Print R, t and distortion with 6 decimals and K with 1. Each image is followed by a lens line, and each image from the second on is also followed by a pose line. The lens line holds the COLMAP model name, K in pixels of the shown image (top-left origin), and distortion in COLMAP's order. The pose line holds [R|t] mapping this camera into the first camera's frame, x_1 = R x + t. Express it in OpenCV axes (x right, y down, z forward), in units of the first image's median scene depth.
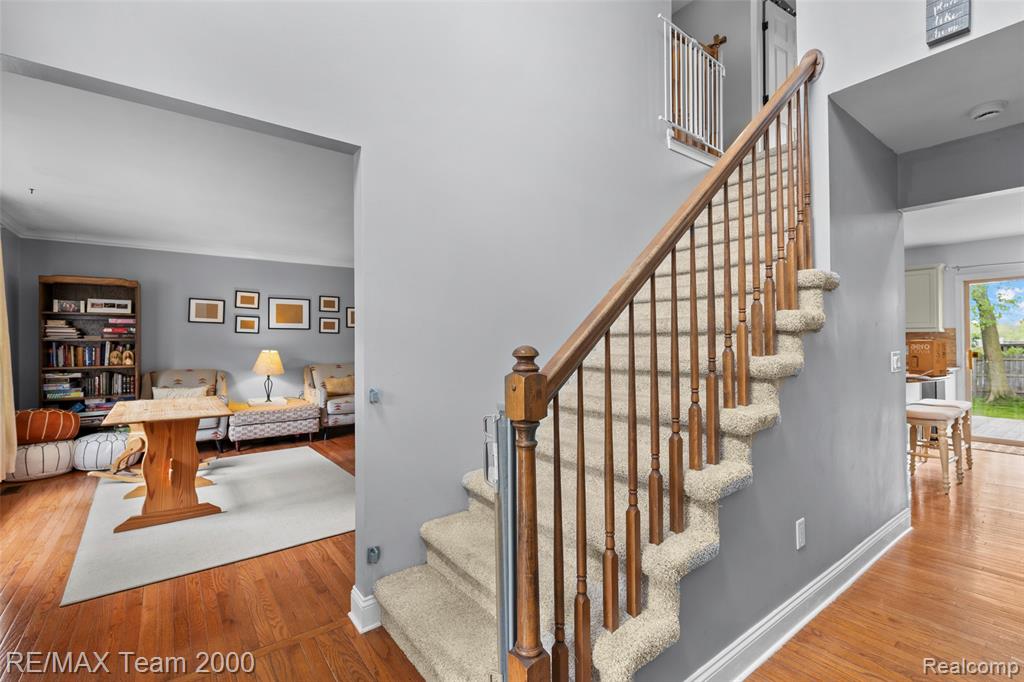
lens RADIAL K [[456.4, 0, 512.0], [0, 456.4, 341.0], [0, 0, 1]] dist [-0.001265, 0.000266]
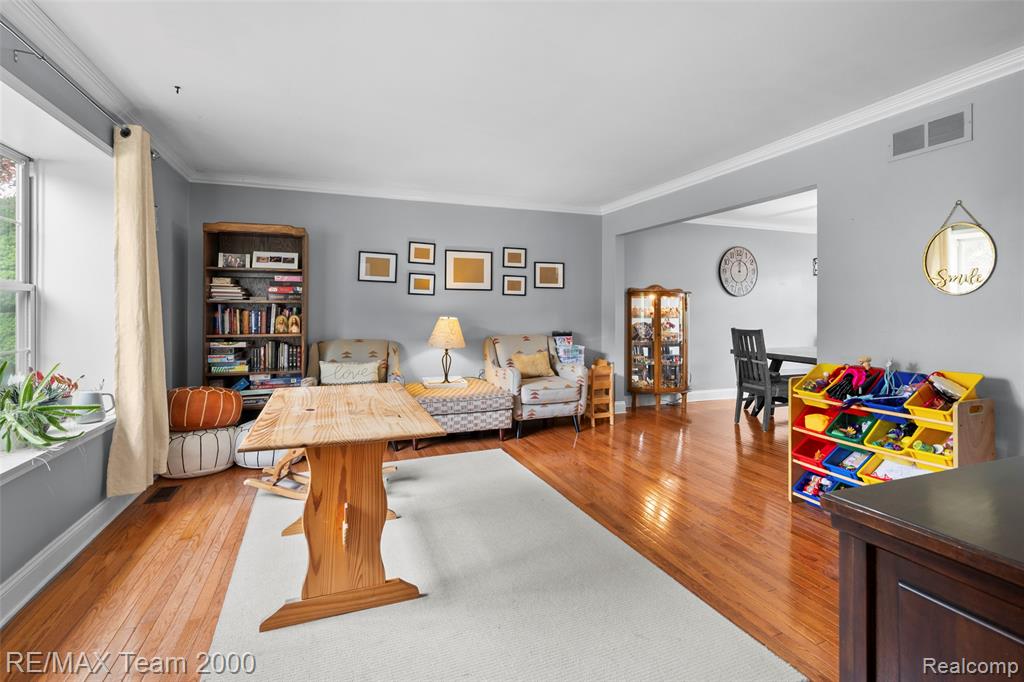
lens RADIAL K [[473.6, 0, 514.6], [0, 473.6, 308.8], [0, 0, 1]] dist [-0.000771, -0.000295]
pose [[0.961127, 0.003766, -0.276080, -0.239512], [-0.004404, 0.999989, -0.001690, 0.009344], [0.276071, 0.002840, 0.961133, 0.306396]]
